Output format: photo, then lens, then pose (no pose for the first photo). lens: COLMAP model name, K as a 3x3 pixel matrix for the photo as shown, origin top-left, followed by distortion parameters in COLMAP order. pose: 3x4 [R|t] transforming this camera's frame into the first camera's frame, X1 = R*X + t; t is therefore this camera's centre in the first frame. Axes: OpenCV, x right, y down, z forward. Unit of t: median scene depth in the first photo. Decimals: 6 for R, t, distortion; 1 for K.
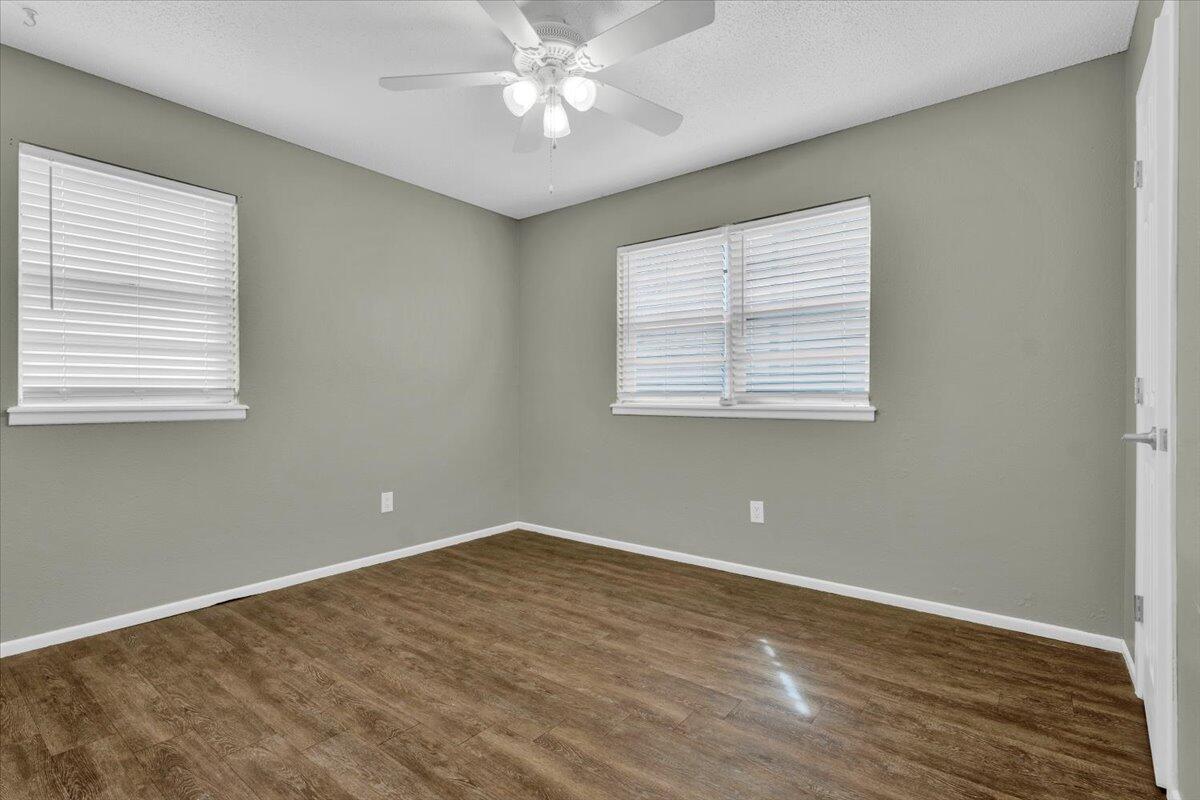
lens RADIAL K [[578.8, 0, 600.7], [0, 578.8, 399.7], [0, 0, 1]] dist [0.004724, 0.000735]
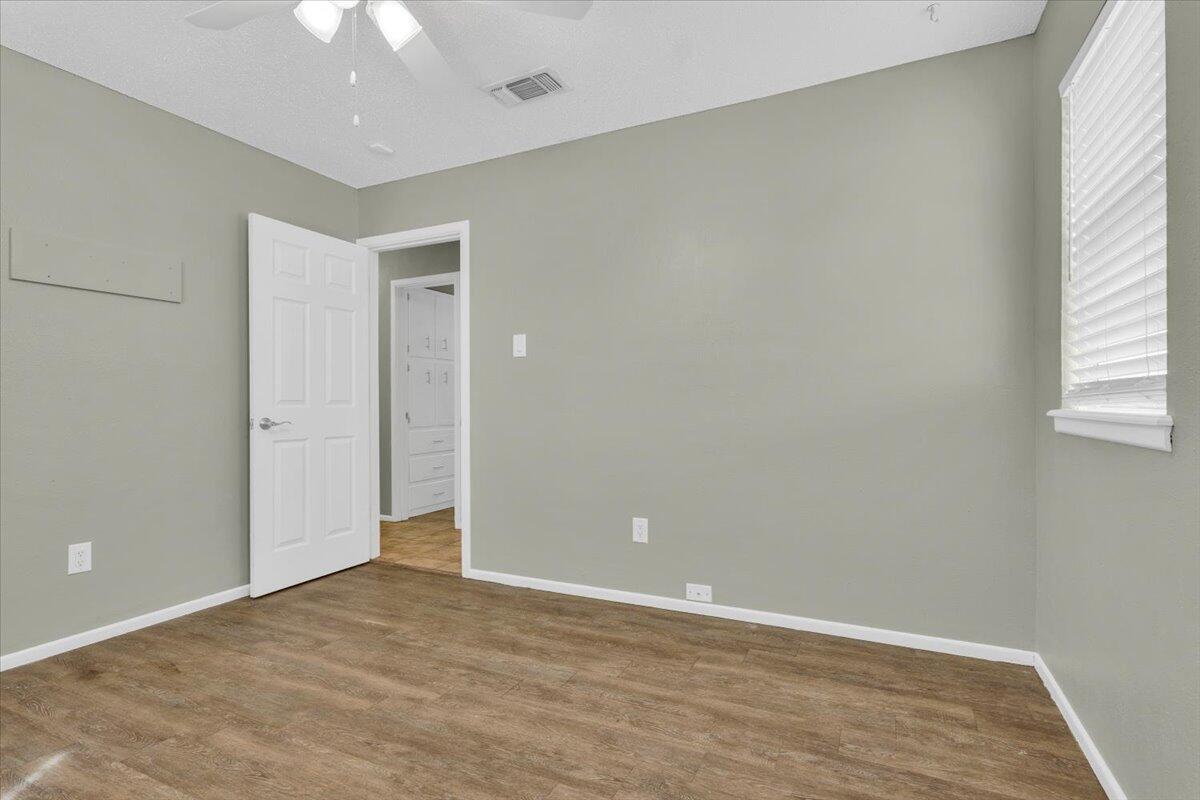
lens RADIAL K [[578.8, 0, 600.3], [0, 578.8, 401.5], [0, 0, 1]] dist [0.004724, 0.000735]
pose [[-0.976202, 0.005340, -0.216799, -0.239017], [0.005238, 0.999986, 0.001049, 0.008356], [0.216802, -0.000112, -0.976216, 1.893989]]
